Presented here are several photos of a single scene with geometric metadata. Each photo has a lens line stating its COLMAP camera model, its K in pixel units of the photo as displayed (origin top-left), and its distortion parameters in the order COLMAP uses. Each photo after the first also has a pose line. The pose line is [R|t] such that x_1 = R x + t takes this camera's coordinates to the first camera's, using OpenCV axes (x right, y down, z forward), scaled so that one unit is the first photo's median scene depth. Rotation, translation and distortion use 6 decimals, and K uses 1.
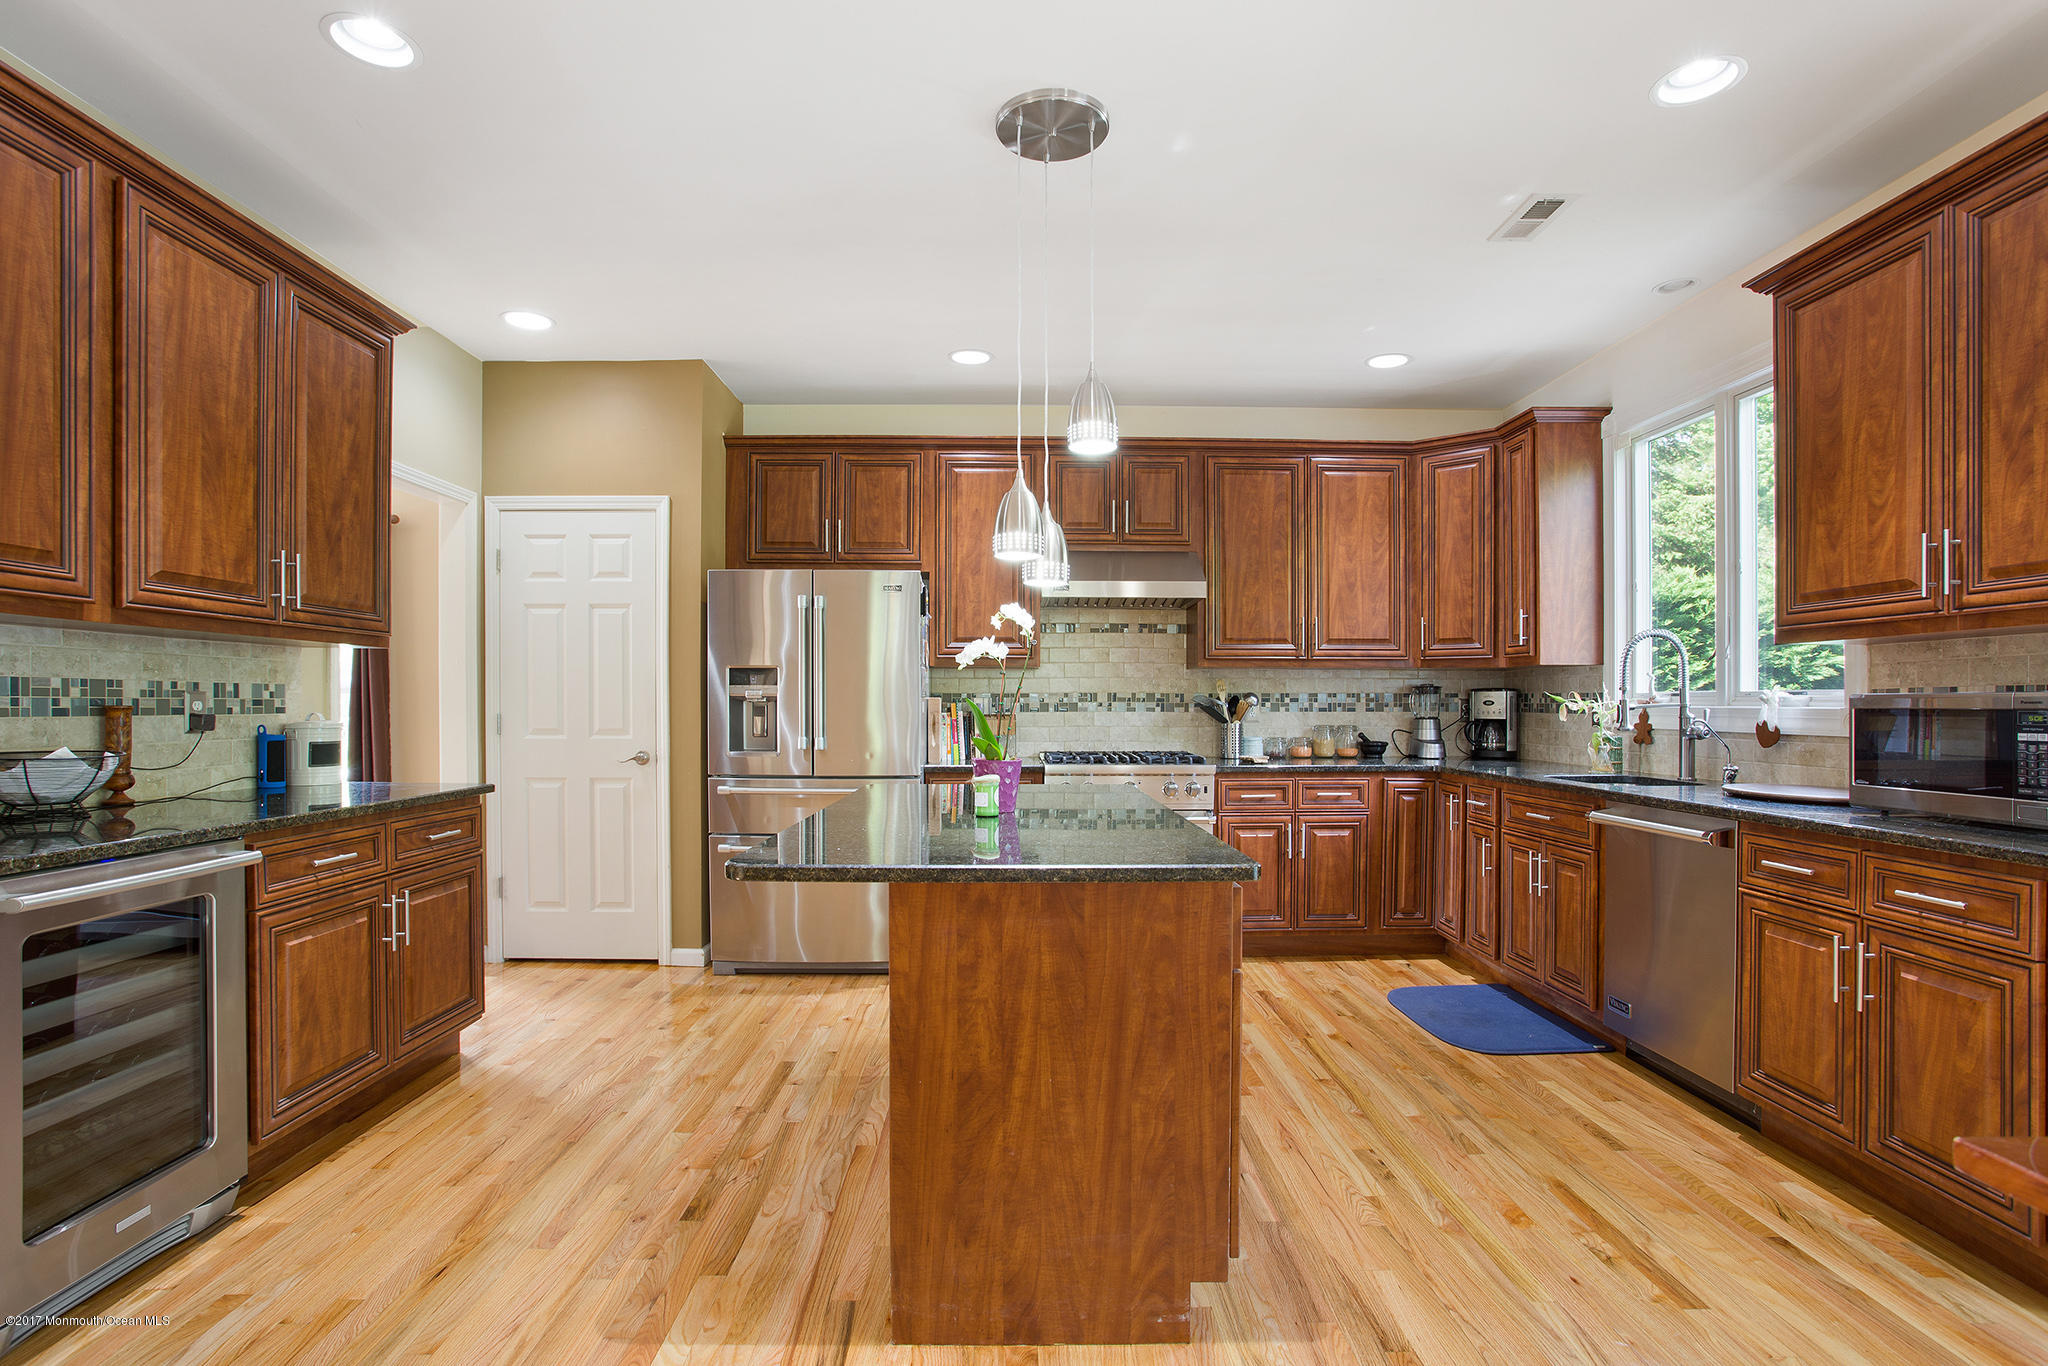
lens RADIAL K [[1013.8, 0, 987.6], [0, 1013.8, 711.4], [0, 0, 1]] dist [-0.051619, 0.016895]
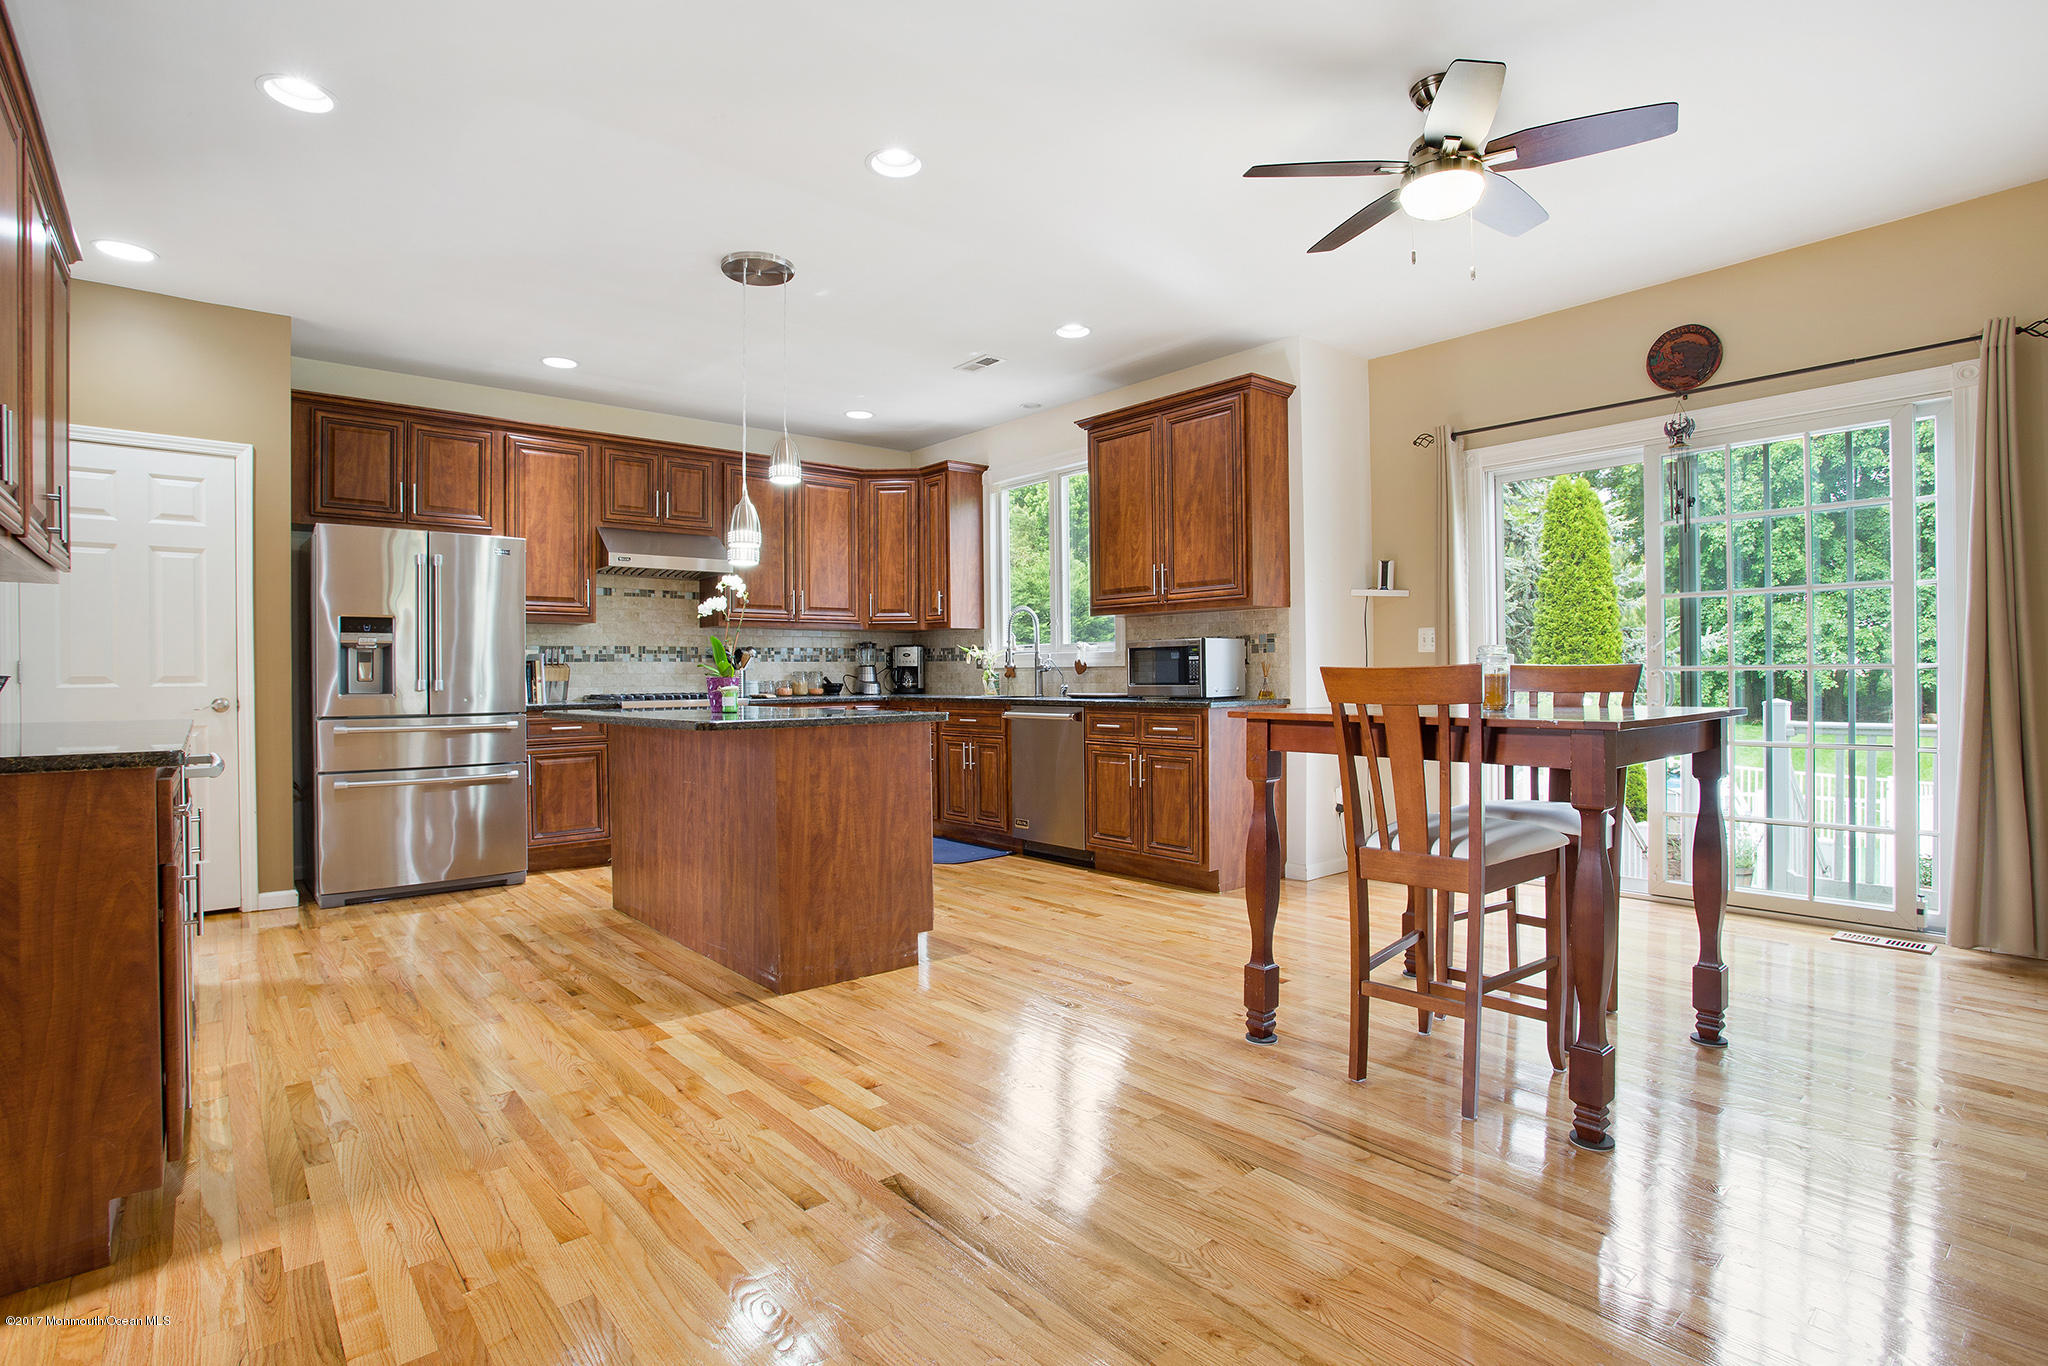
lens RADIAL K [[1013.8, 0, 1029.3], [0, 1013.8, 703.9], [0, 0, 1]] dist [-0.051619, 0.016895]
pose [[0.753034, -0.027953, 0.657387, -0.535401], [0.016249, 0.999583, 0.023890, 0.048657], [-0.657780, -0.007309, 0.753174, -0.365347]]
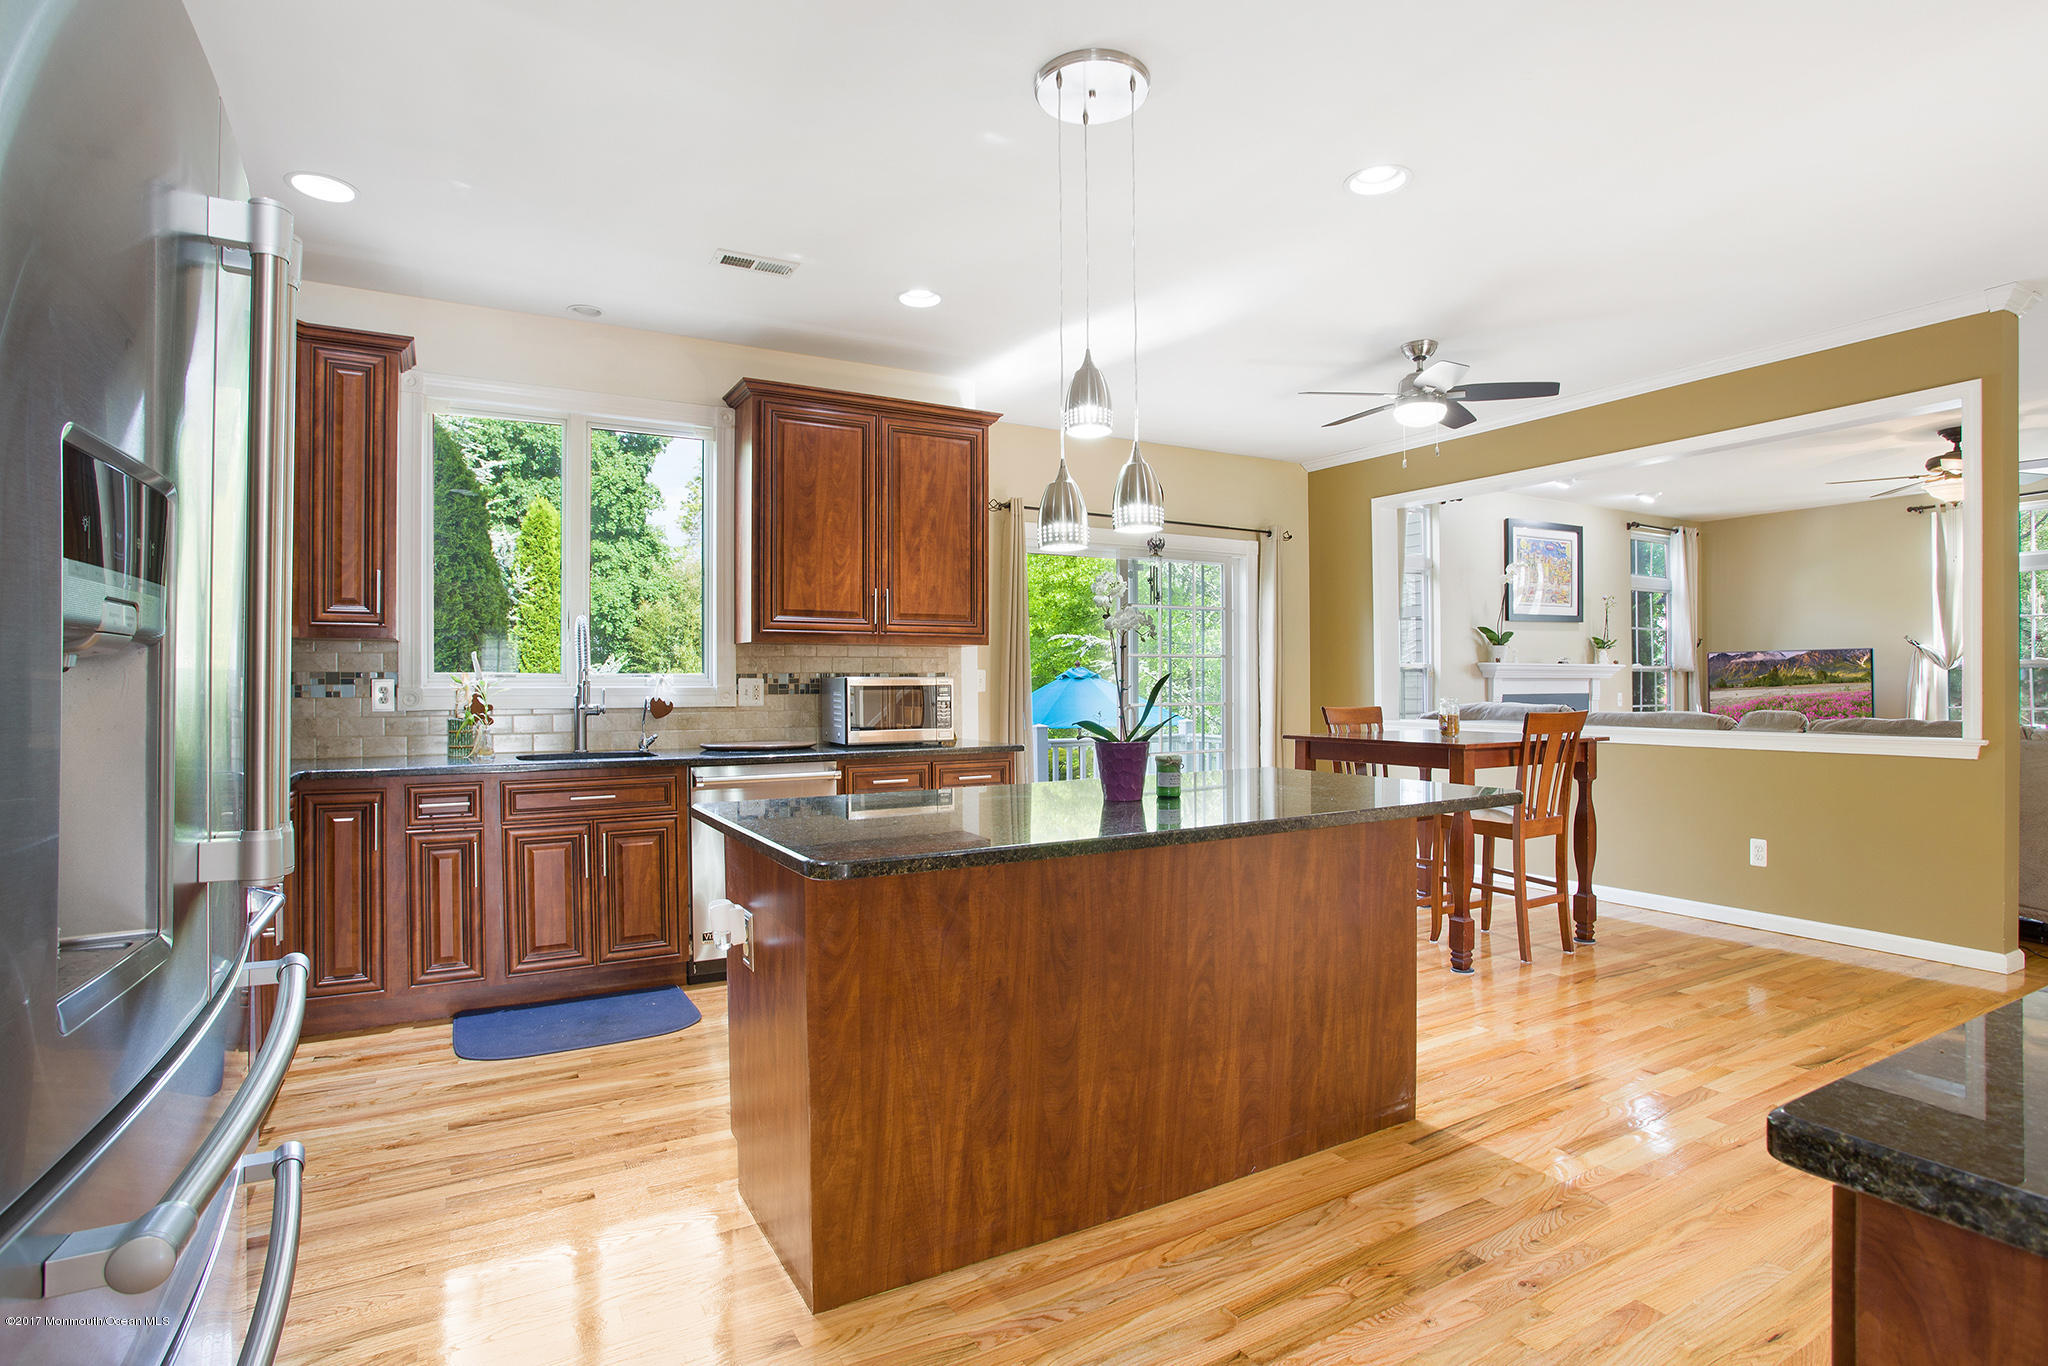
lens RADIAL K [[1013.8, 0, 1080.5], [0, 1013.8, 674.3], [0, 0, 1]] dist [-0.051619, 0.016895]
pose [[-0.528384, 0.007705, 0.848971, -0.629803], [0.011088, 0.999936, -0.002174, -0.011500], [-0.848933, 0.008265, -0.528435, 1.268522]]
